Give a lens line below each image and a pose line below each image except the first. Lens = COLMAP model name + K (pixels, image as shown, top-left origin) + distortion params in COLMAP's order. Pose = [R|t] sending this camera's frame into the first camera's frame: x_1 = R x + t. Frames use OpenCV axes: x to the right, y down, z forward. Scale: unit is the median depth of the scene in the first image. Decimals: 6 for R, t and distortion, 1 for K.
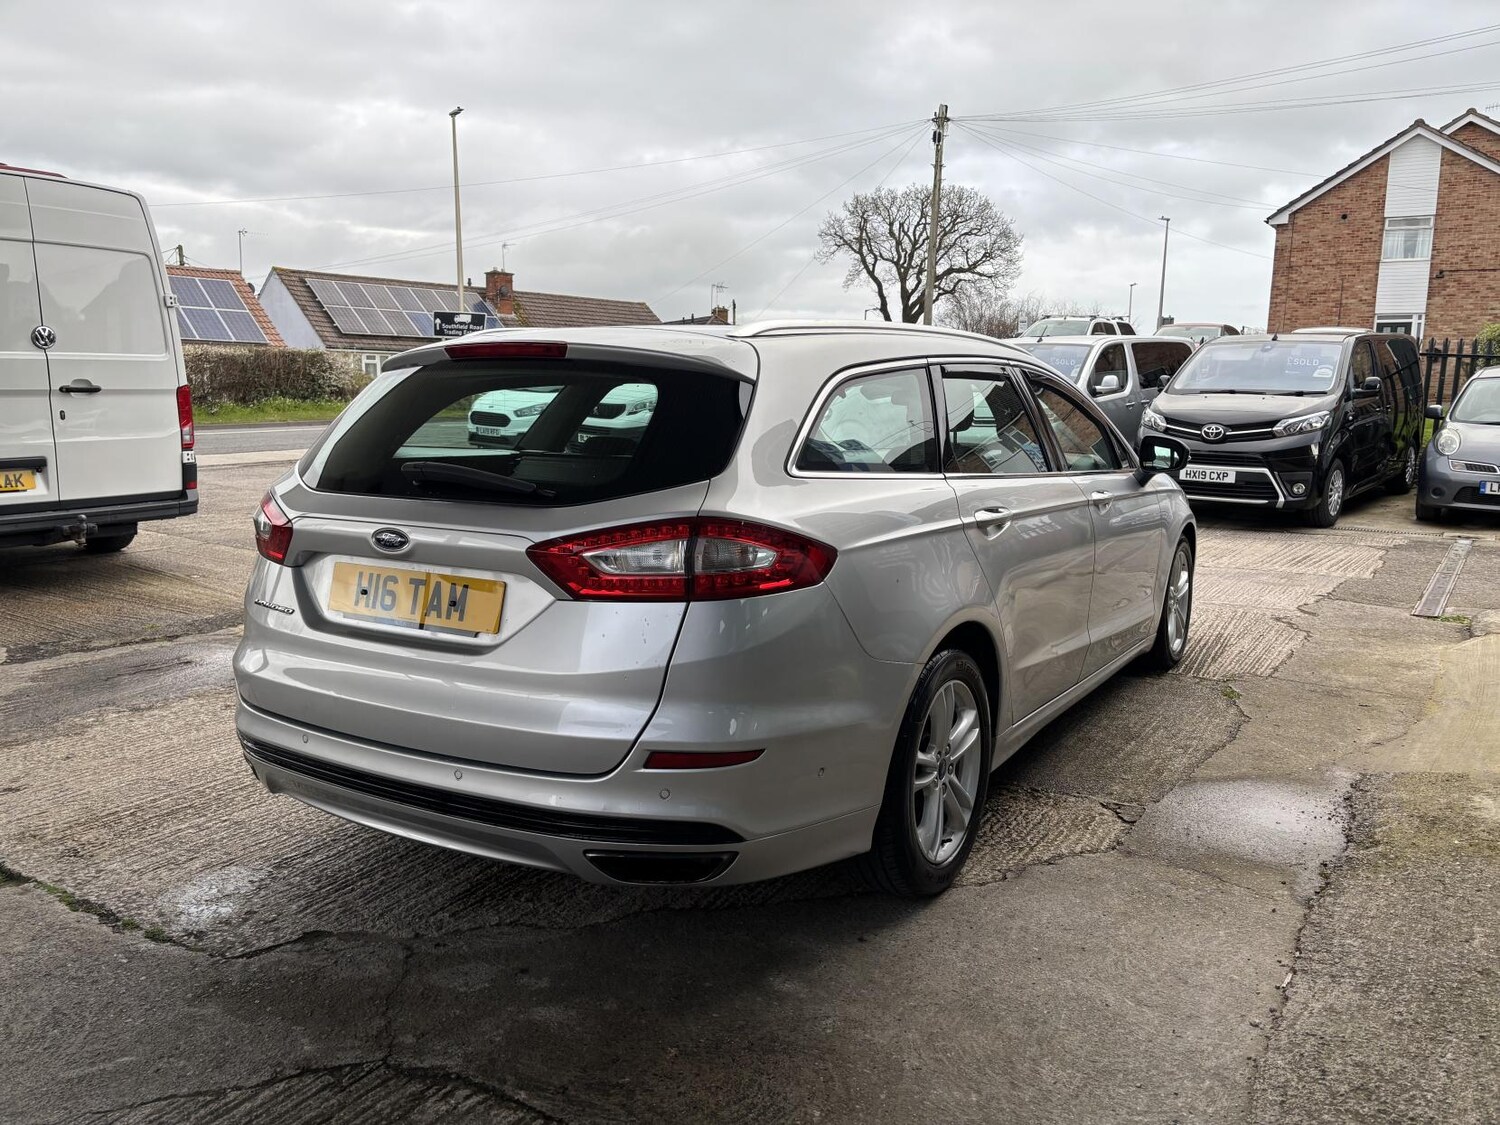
lens RADIAL K [[1138.1, 0, 746.6], [0, 1138.1, 562.2], [0, 0, 1]] dist [0.040280, -0.036876]
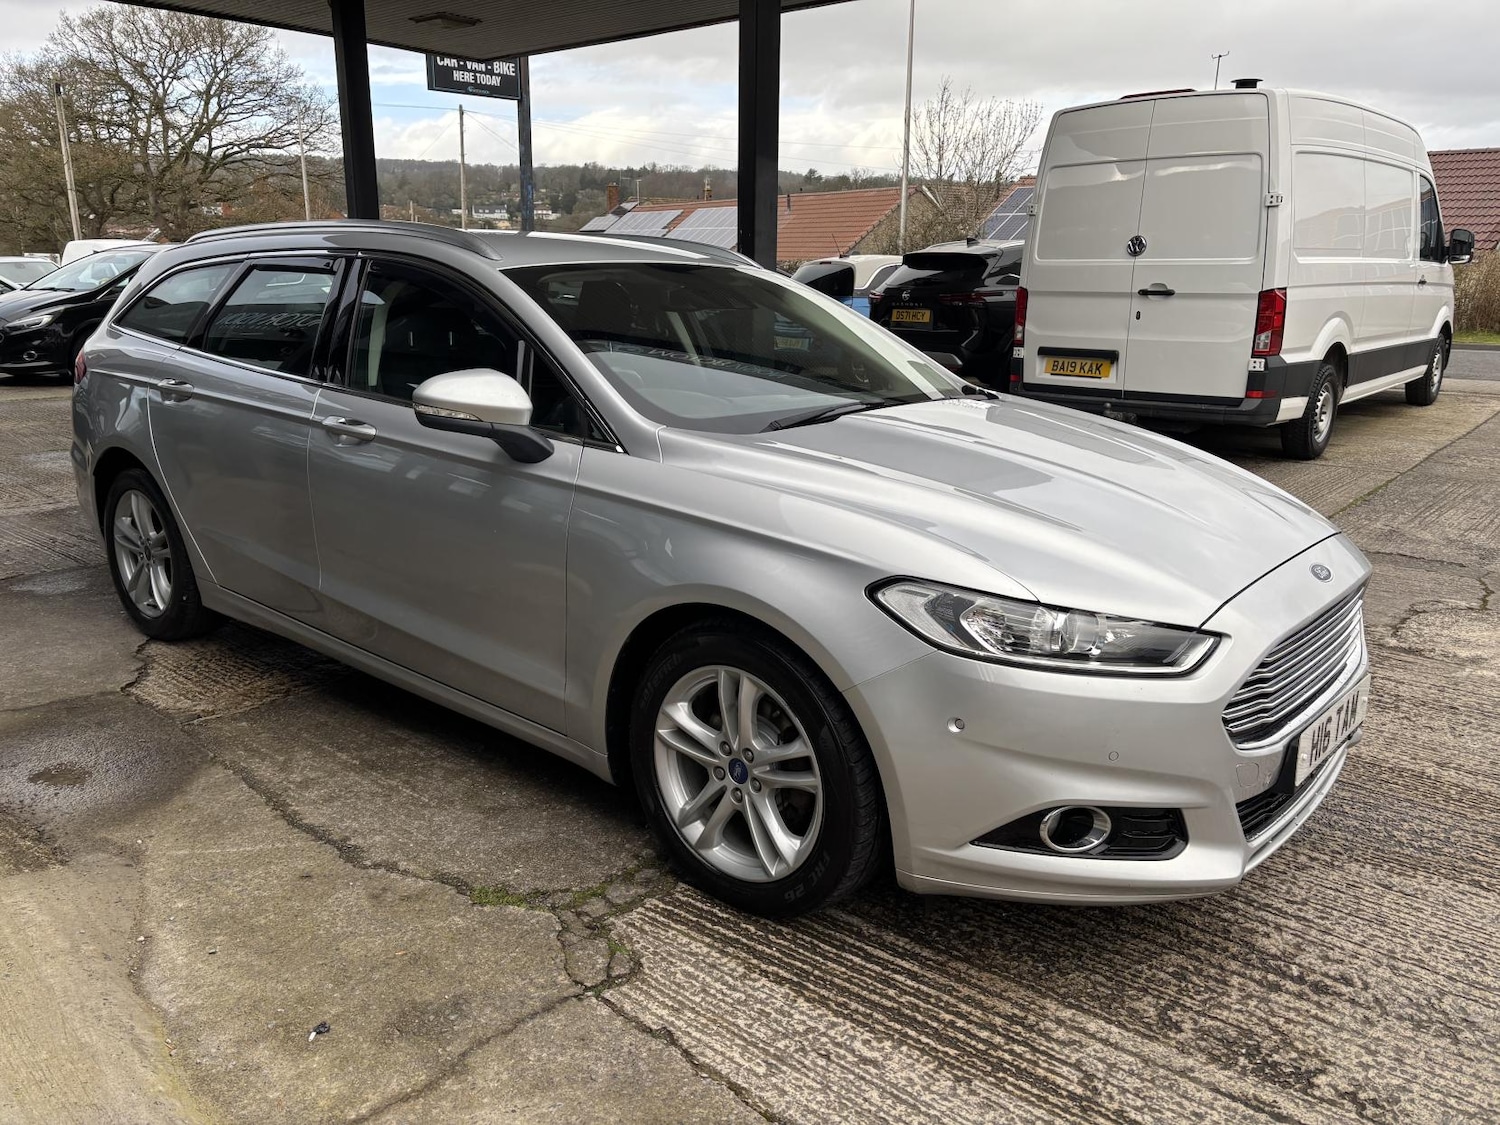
lens RADIAL K [[1138.1, 0, 746.6], [0, 1138.1, 562.2], [0, 0, 1]] dist [0.040280, -0.036876]
pose [[-0.148143, 0.233614, -0.960978, 0.601955], [-0.162842, 0.952674, 0.256699, -0.123333], [0.975467, 0.194516, -0.103089, 0.789976]]
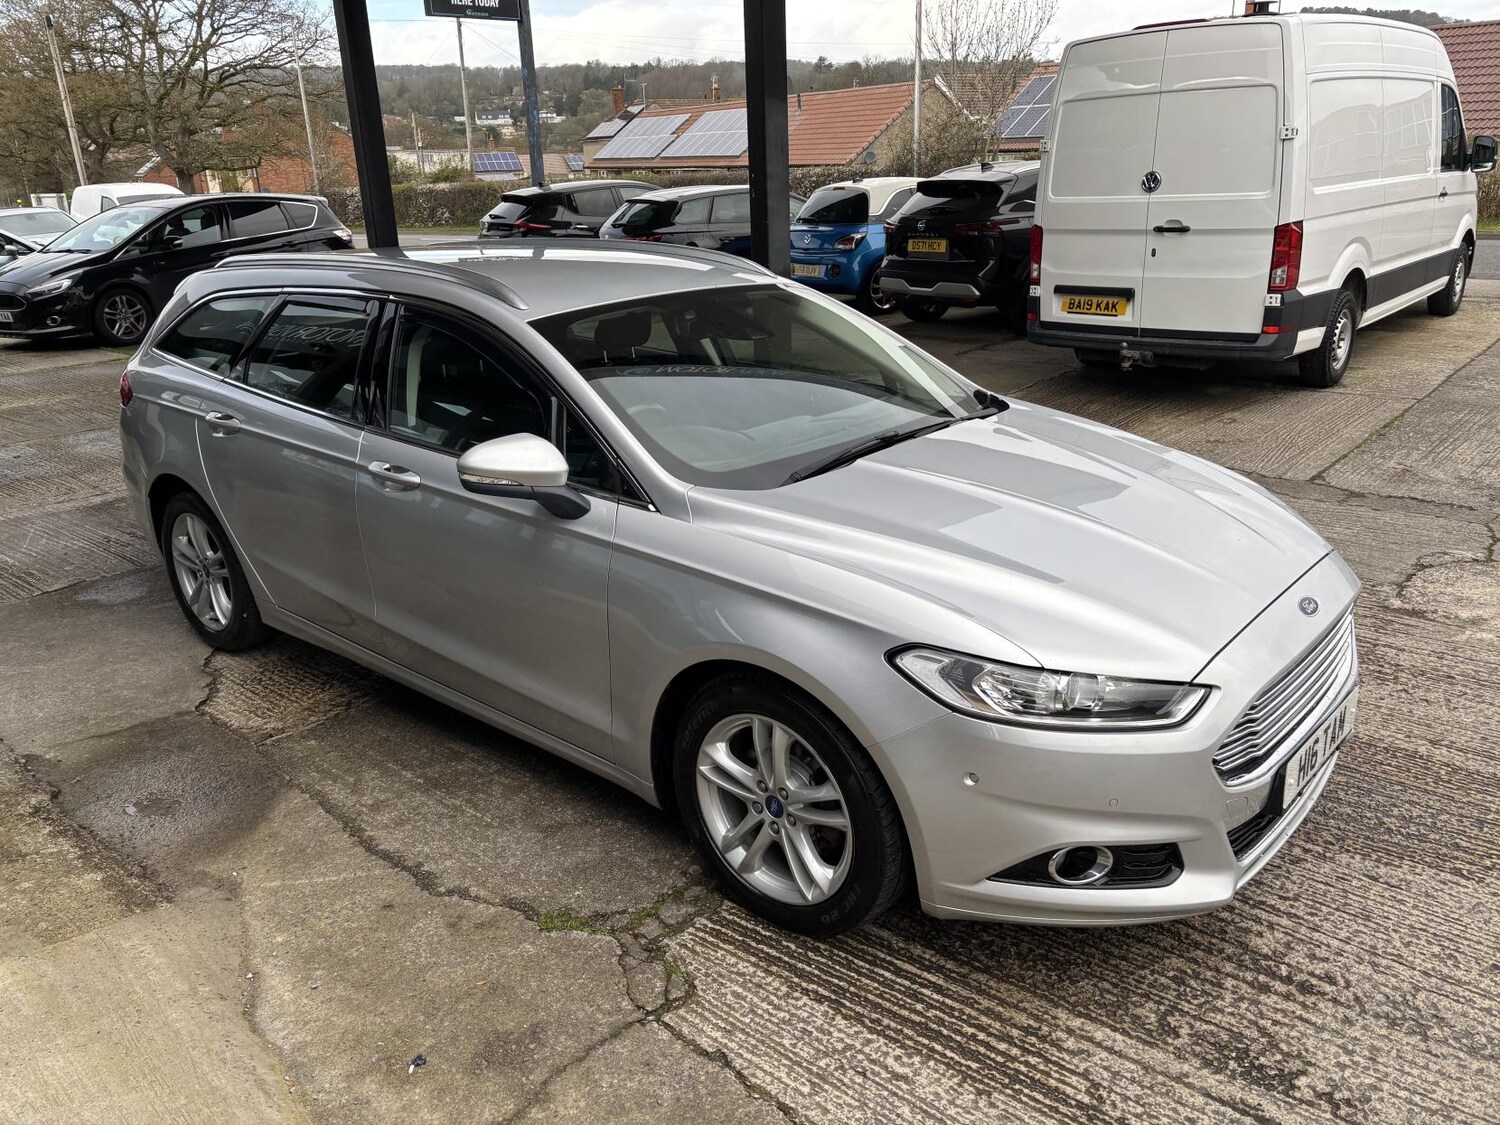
lens RADIAL K [[1138.6, 0, 754.0], [0, 1138.6, 558.2], [0, 0, 1]] dist [0.040268, -0.036314]
pose [[-0.152336, 0.315597, -0.936586, 0.615793], [-0.119590, 0.934797, 0.334445, -0.177227], [0.981067, 0.162955, -0.104661, 0.783815]]
